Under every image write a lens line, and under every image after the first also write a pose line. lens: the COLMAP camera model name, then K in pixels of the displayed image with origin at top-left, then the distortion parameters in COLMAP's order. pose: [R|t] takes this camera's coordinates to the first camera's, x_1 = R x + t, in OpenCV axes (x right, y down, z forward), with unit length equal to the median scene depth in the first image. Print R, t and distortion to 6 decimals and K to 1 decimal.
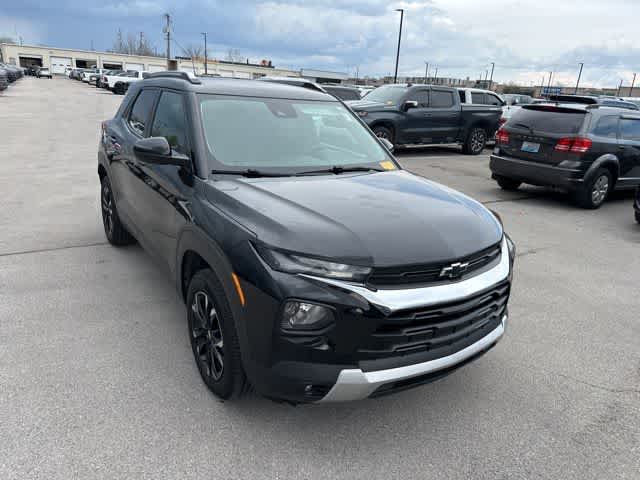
lens RADIAL K [[443.7, 0, 320.6], [0, 443.7, 242.7], [0, 0, 1]] dist [0.027908, -0.028740]
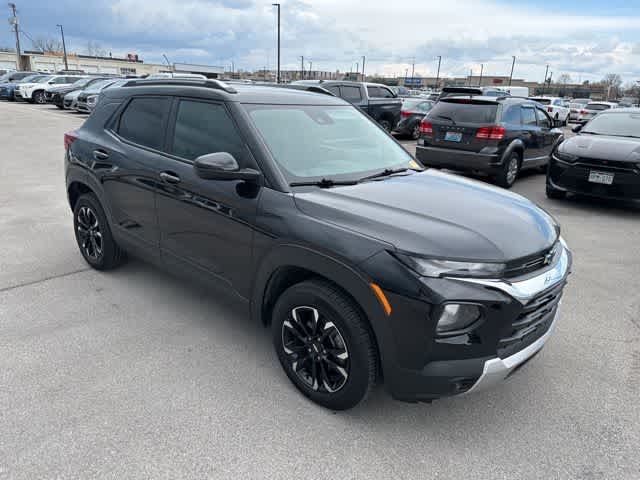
lens RADIAL K [[441.5, 0, 320.0], [0, 441.5, 240.0], [0, 0, 1]] dist [0.040432, -0.039386]
pose [[0.966750, -0.103858, 0.233684, -0.240983], [0.102028, 0.994582, 0.019939, -0.028656], [-0.234489, 0.004566, 0.972108, 0.020227]]
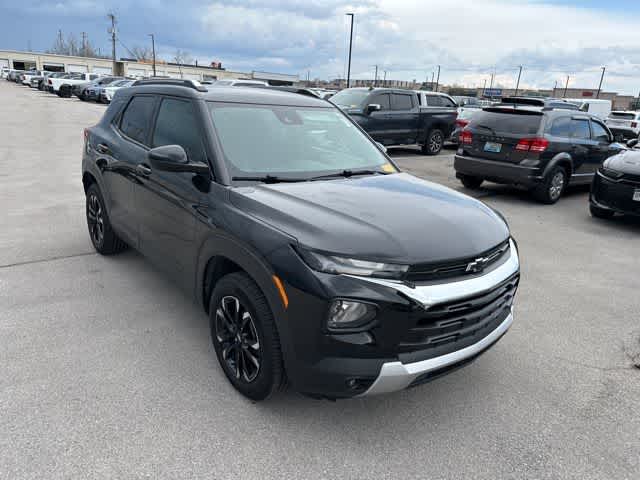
lens RADIAL K [[441.5, 0, 320.0], [0, 441.5, 240.0], [0, 0, 1]] dist [0.040432, -0.039386]
pose [[0.994847, -0.034810, 0.095228, -0.083455], [0.035670, 0.999337, -0.007344, -0.002142], [-0.094909, 0.010703, 0.995428, -0.017141]]
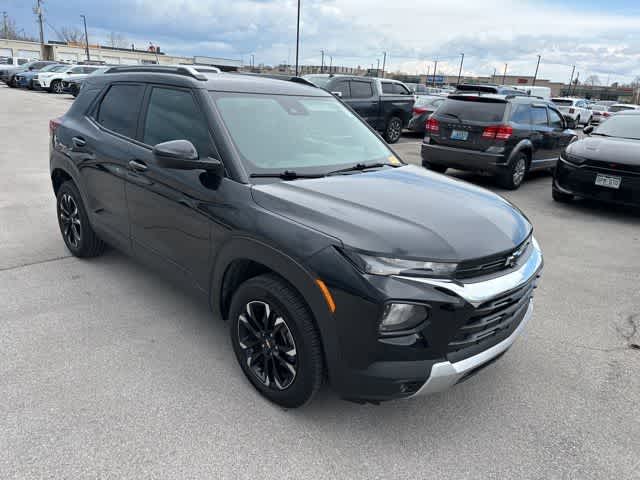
lens RADIAL K [[441.8, 0, 319.0], [0, 441.8, 246.1], [0, 0, 1]] dist [0.040262, -0.040215]
pose [[0.977280, -0.075162, 0.198179, -0.171203], [0.069136, 0.996915, 0.037164, -0.019065], [-0.200361, -0.022619, 0.979461, 0.019873]]
